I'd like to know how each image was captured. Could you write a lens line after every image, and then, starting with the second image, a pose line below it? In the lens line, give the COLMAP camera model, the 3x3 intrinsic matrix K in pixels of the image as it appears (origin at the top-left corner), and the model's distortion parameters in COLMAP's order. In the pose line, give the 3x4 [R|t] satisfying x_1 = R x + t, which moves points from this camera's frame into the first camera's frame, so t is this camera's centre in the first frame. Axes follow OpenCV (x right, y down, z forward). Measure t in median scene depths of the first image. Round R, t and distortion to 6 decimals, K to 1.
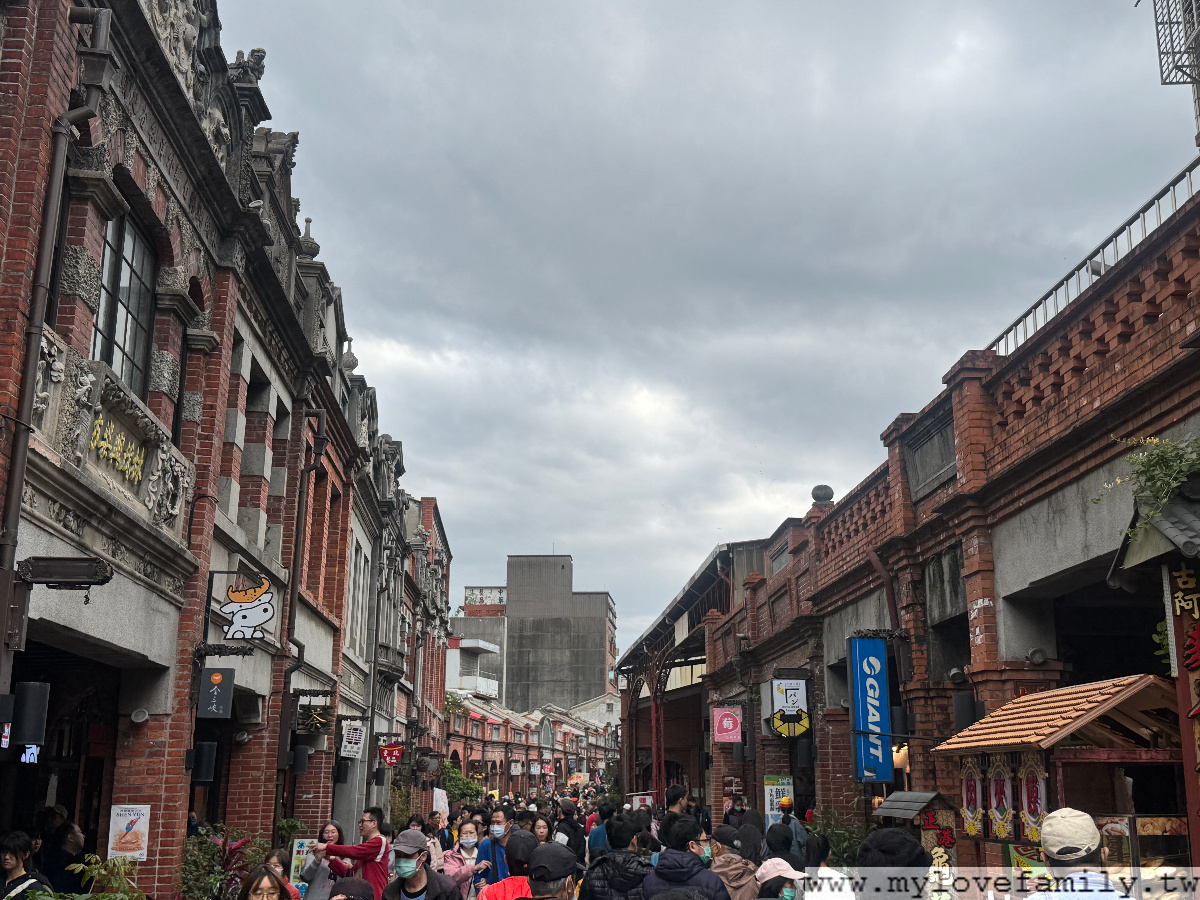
lens RADIAL K [[1348.2, 0, 622.8], [0, 1348.2, 449.6], [0, 0, 1]] dist [0.226676, -0.517386]
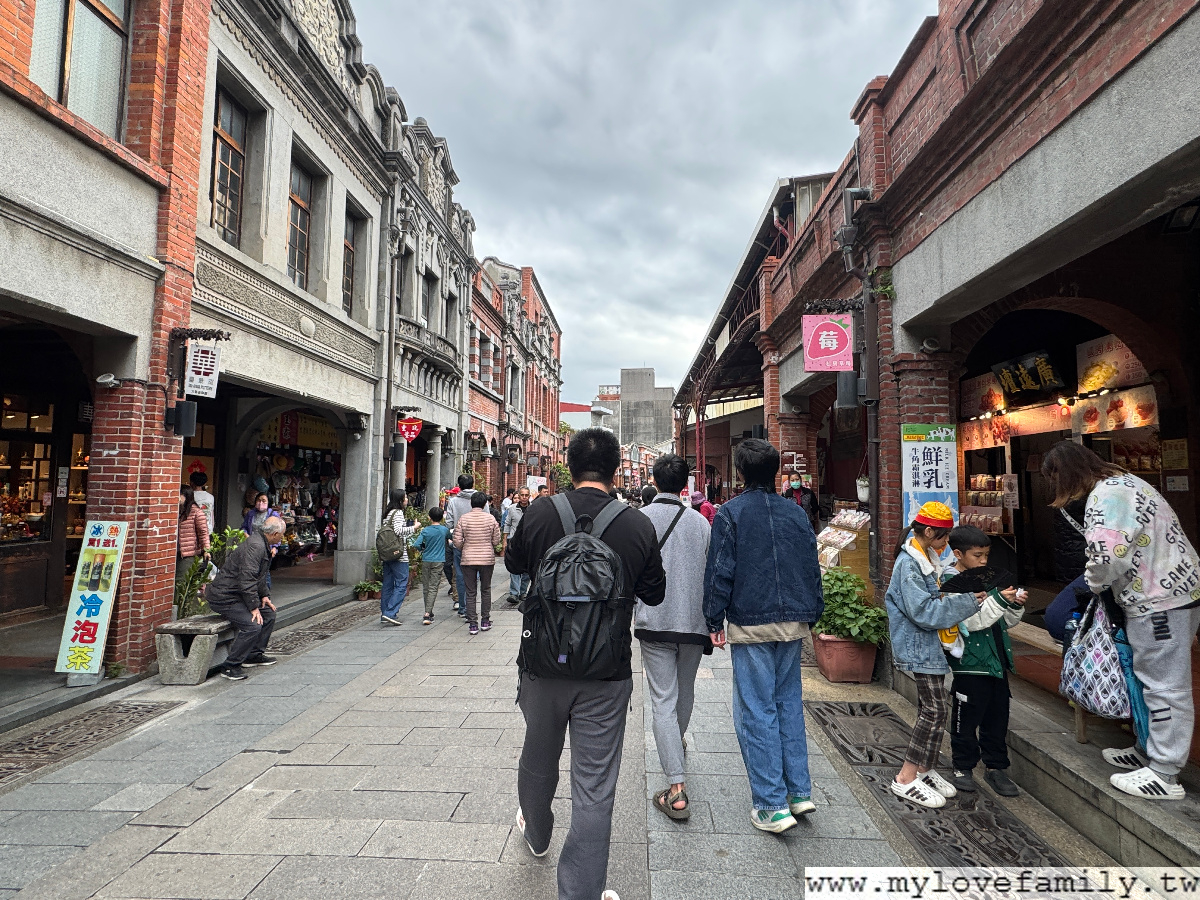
lens RADIAL K [[627.0, 0, 600.0], [0, 627.0, 450.0], [0, 0, 1]] dist [-0.000129, -0.000058]
pose [[0.991256, 0.000629, -0.131954, 0.017534], [0.023419, 0.983276, 0.180608, 0.200342], [0.129861, -0.182119, 0.974663, 0.737934]]
